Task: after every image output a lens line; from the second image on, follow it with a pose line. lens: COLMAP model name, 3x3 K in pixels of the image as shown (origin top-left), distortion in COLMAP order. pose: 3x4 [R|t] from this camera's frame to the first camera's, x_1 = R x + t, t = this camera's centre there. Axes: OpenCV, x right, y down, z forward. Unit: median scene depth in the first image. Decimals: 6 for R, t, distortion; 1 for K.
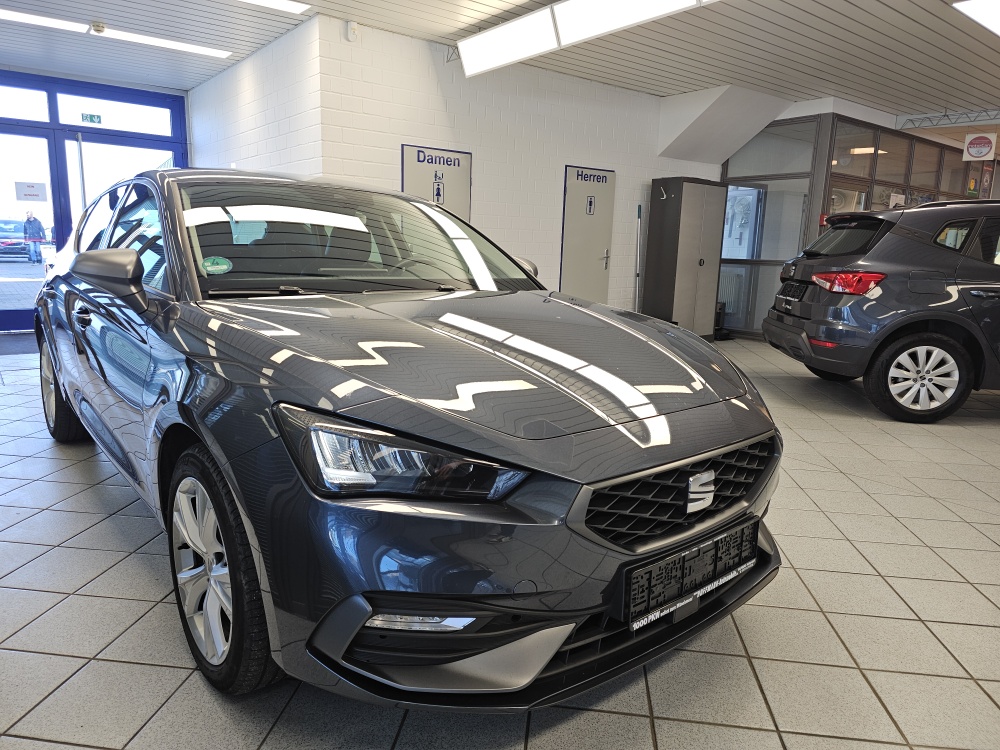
lens RADIAL K [[676.9, 0, 501.4], [0, 676.9, 371.9], [0, 0, 1]] dist [0.052952, -0.023145]
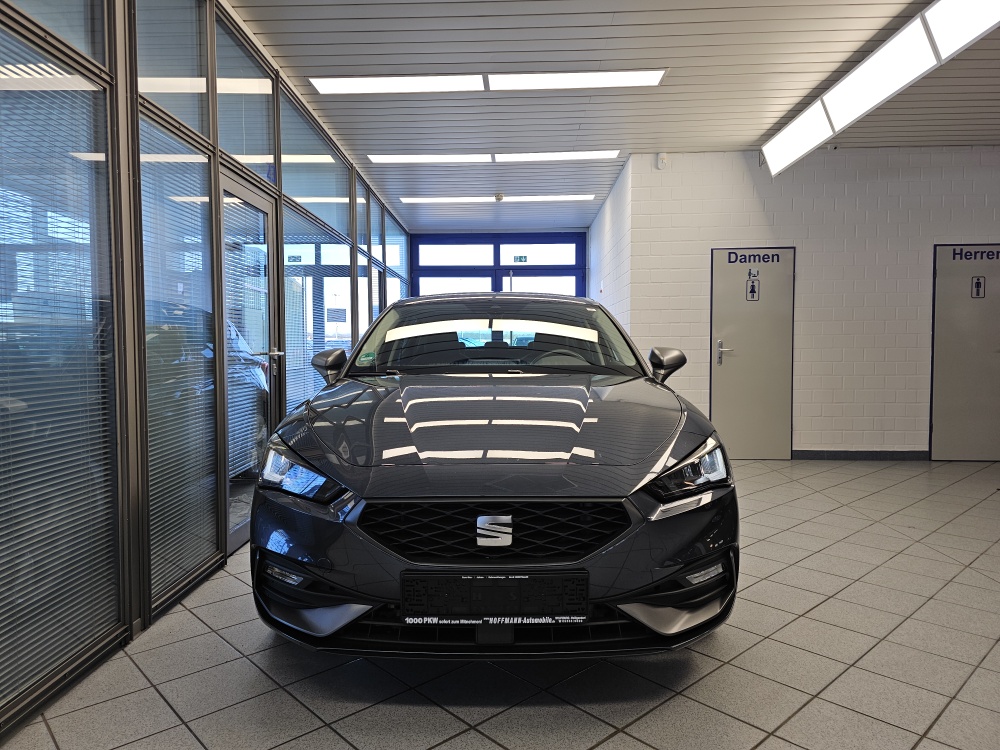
lens RADIAL K [[676.9, 0, 501.1], [0, 676.9, 377.5], [0, 0, 1]] dist [0.052952, -0.023145]
pose [[0.765941, -0.000284, -0.642911, 0.270742], [-0.092226, 0.989609, -0.110311, 0.010290], [0.636261, 0.143784, 0.757956, 0.016859]]
